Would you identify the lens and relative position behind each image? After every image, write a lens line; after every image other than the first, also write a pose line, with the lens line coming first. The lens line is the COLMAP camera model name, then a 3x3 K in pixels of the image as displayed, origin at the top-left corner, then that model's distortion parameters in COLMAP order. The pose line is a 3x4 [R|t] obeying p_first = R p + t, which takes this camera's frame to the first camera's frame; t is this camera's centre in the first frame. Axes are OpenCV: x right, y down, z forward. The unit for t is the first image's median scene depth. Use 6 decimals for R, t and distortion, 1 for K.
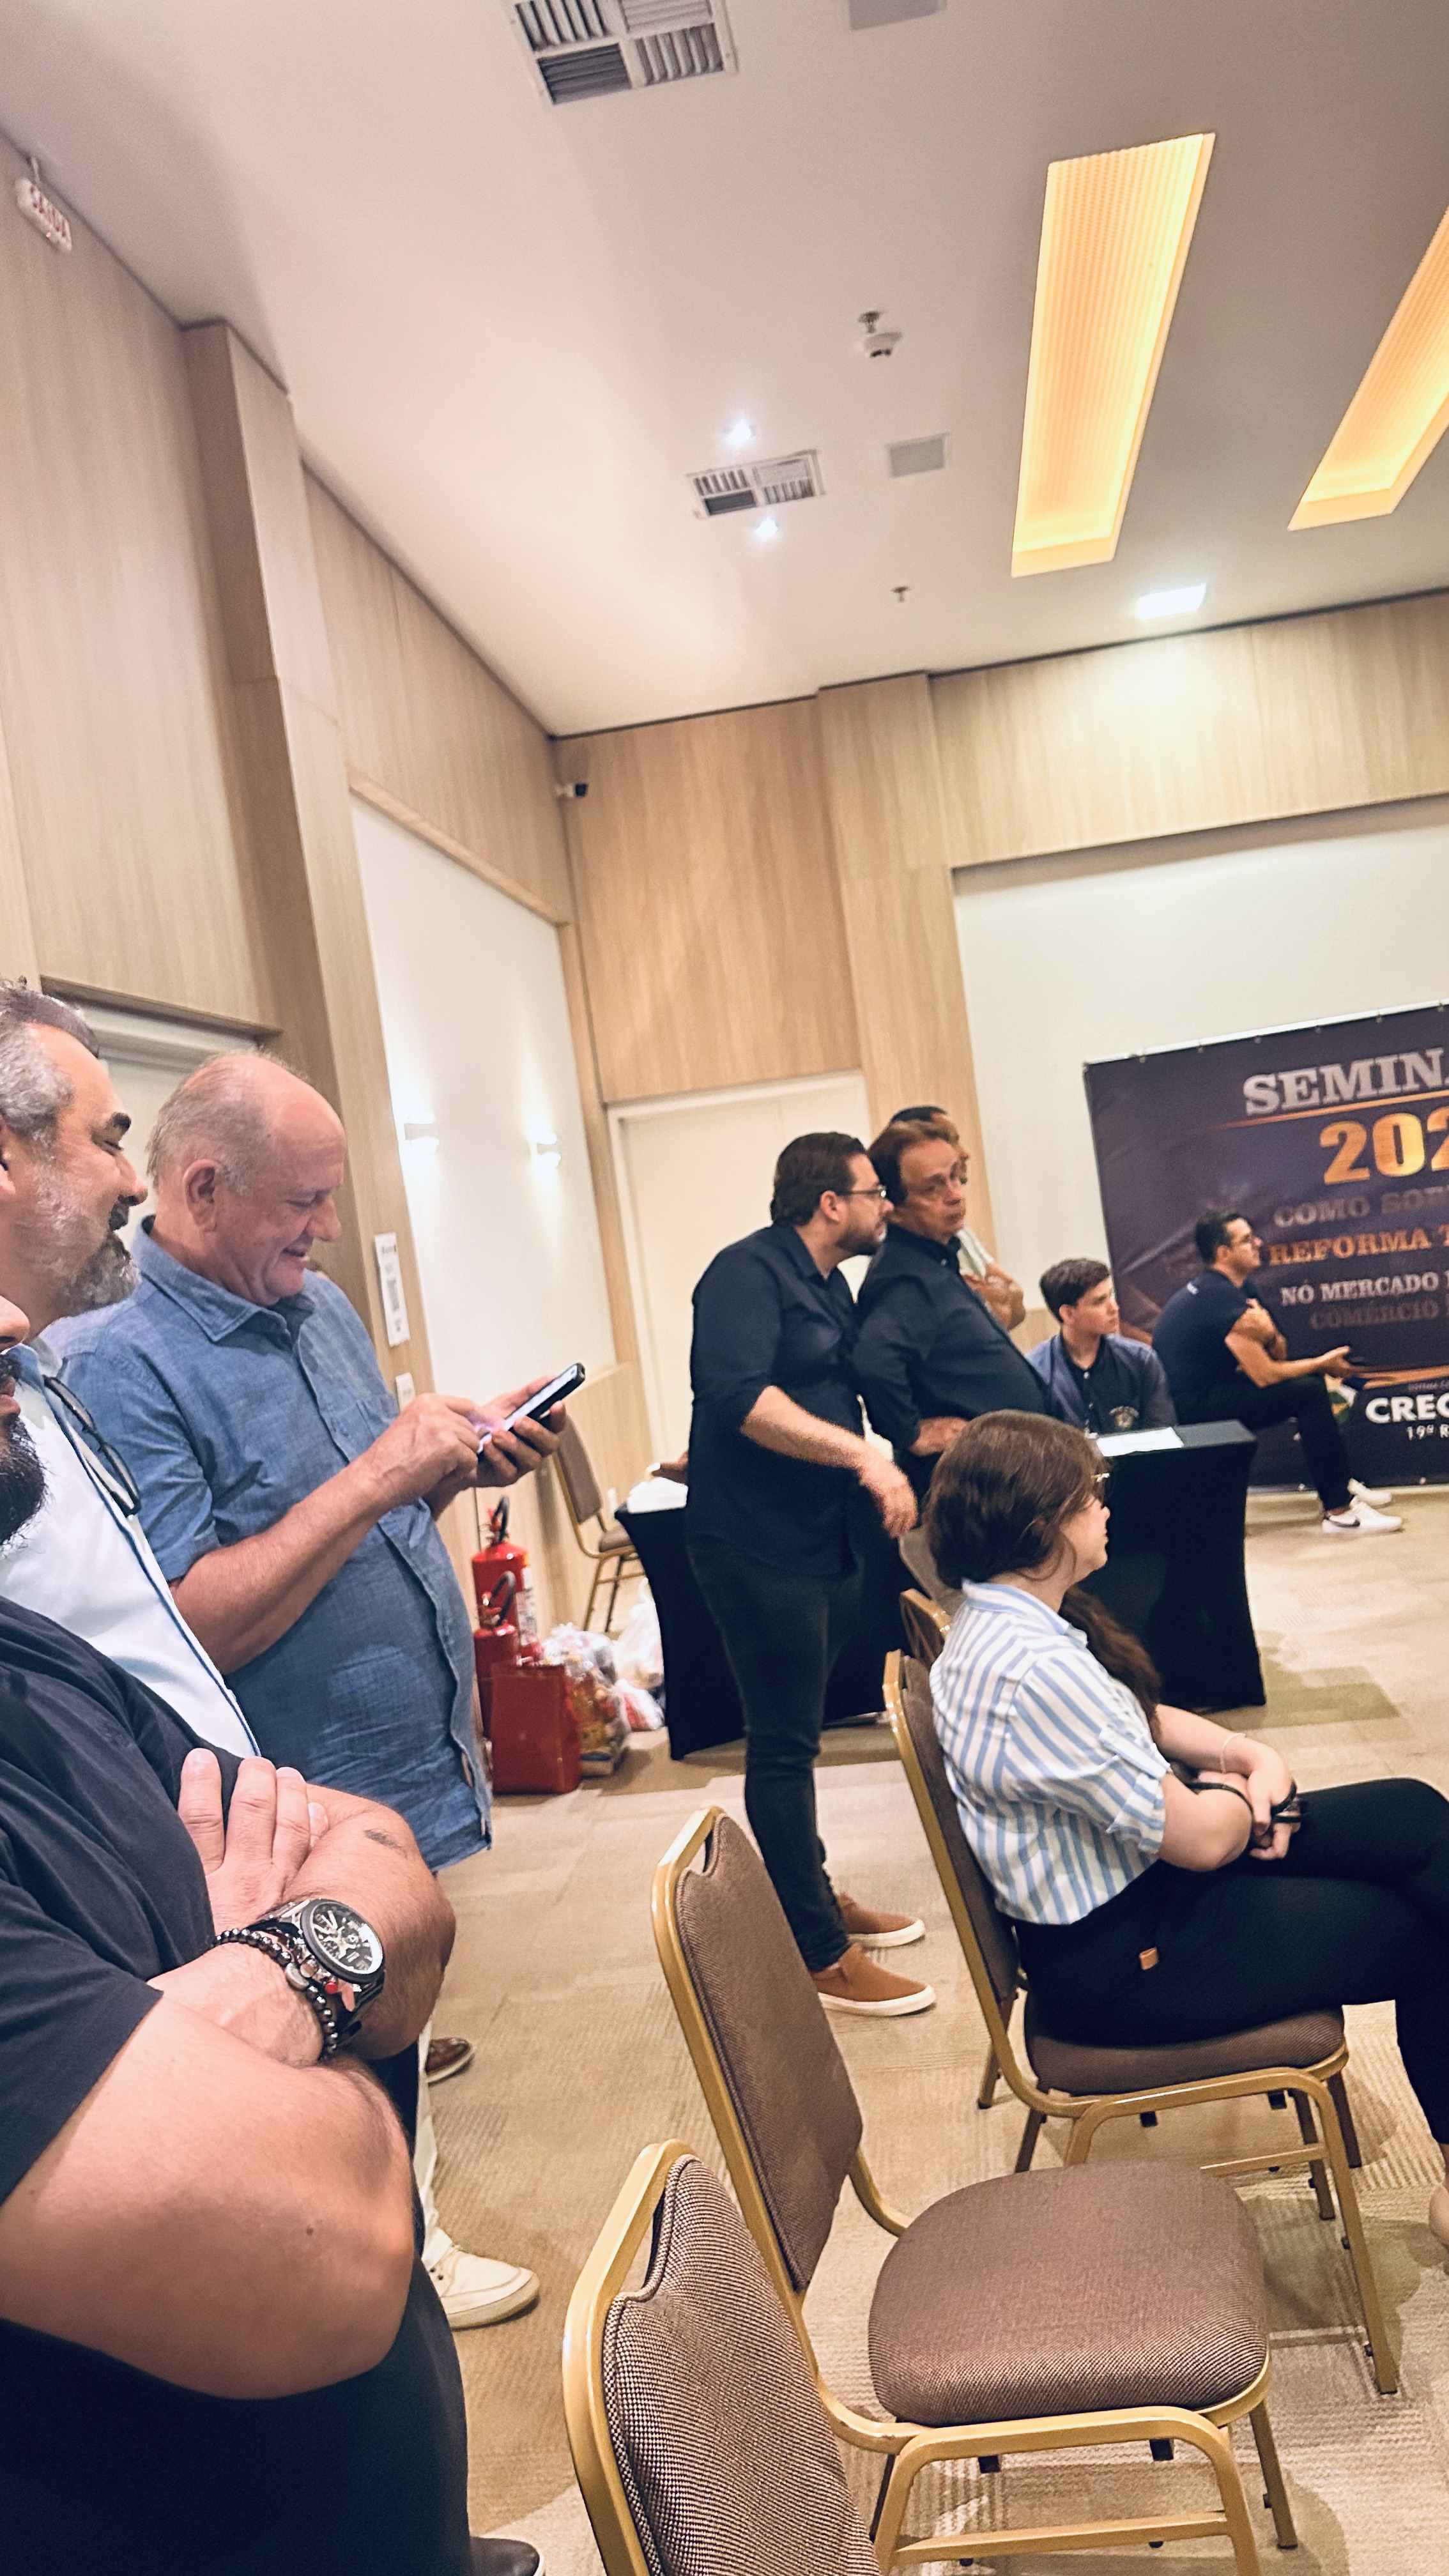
lens RADIAL K [[1906.3, 0, 718.7], [0, 1906.3, 1287.6], [0, 0, 1]] dist [0.038754, -0.051801]
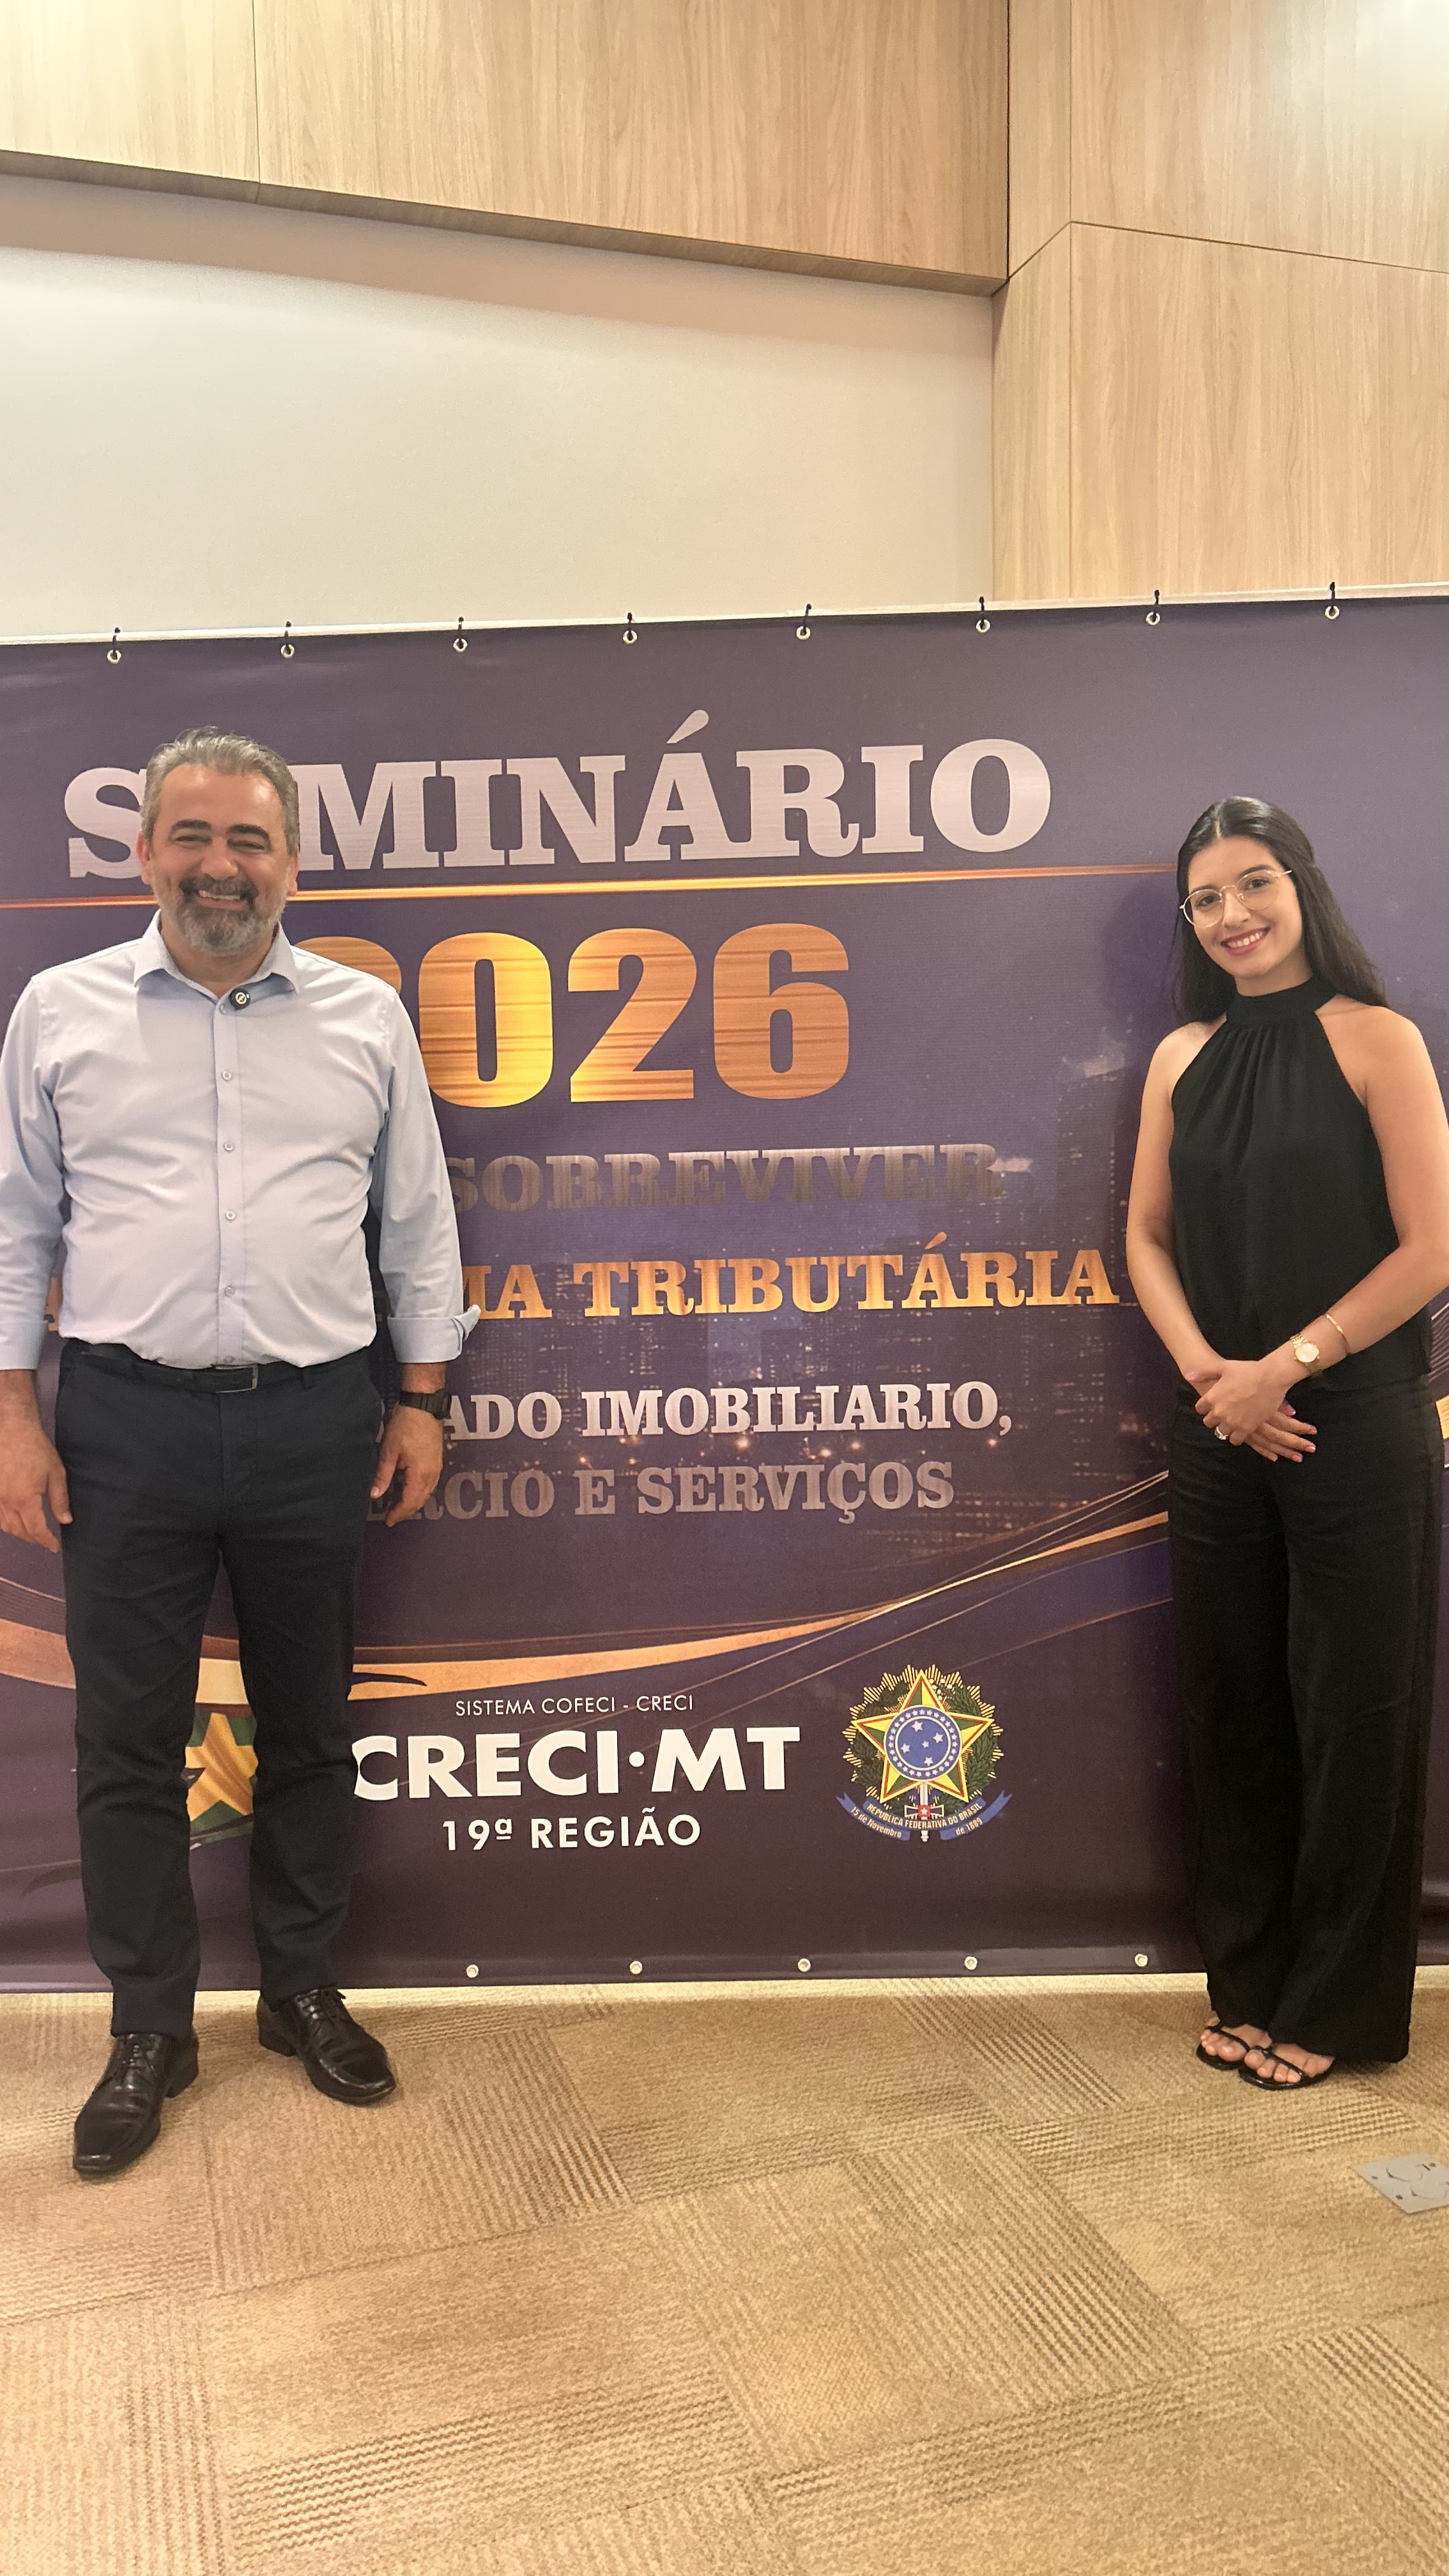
lens RADIAL K [[1906.3, 0, 698.0], [0, 1906.3, 1298.4], [0, 0, 1]] dist [0.038754, -0.051801]
pose [[0.902453, 0.068258, 0.425345, 0.242652], [-0.083477, 0.996361, 0.017219, -0.032793], [-0.422622, -0.051045, 0.904867, 0.658394]]
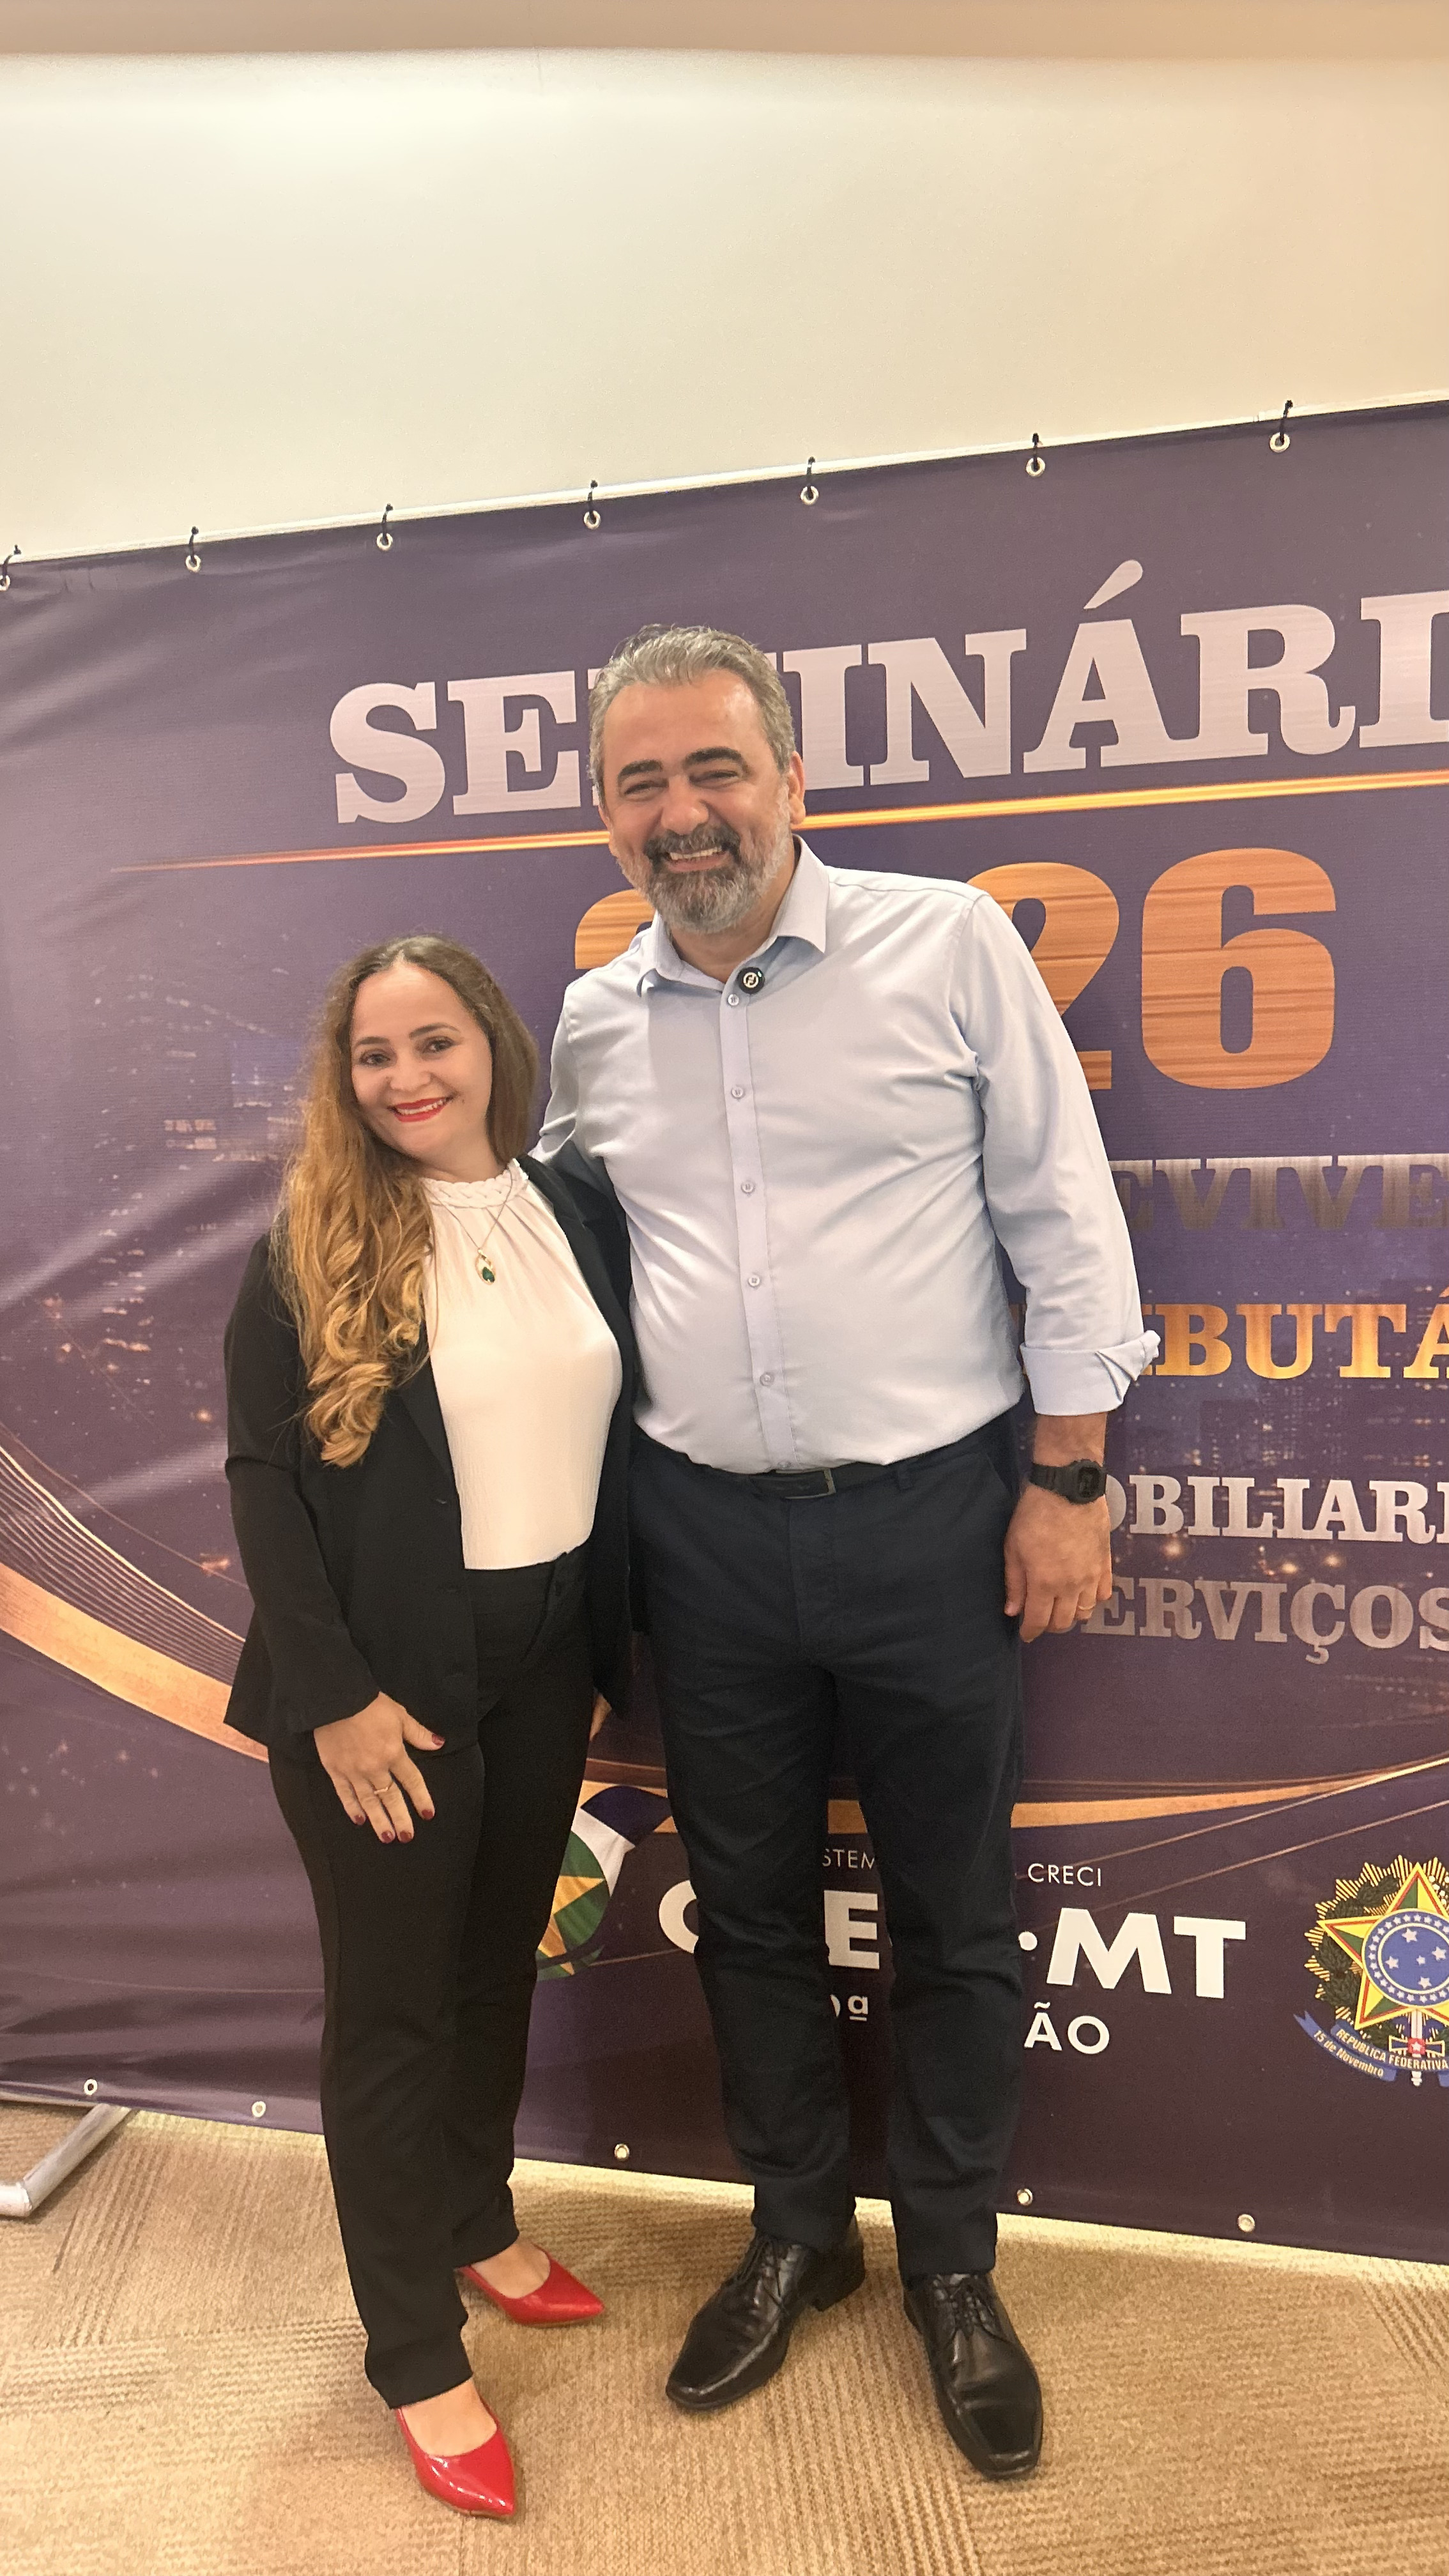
lens RADIAL K [[1906.3, 0, 730.2], [0, 1906.3, 1265.5], [0, 0, 1]] dist [0.038754, -0.051801]
pose [[0.974791, 0.059680, 0.214990, 0.281471], [-0.081487, 0.992228, 0.094037, -0.059300], [-0.207707, -0.109186, 0.972078, 0.729703]]
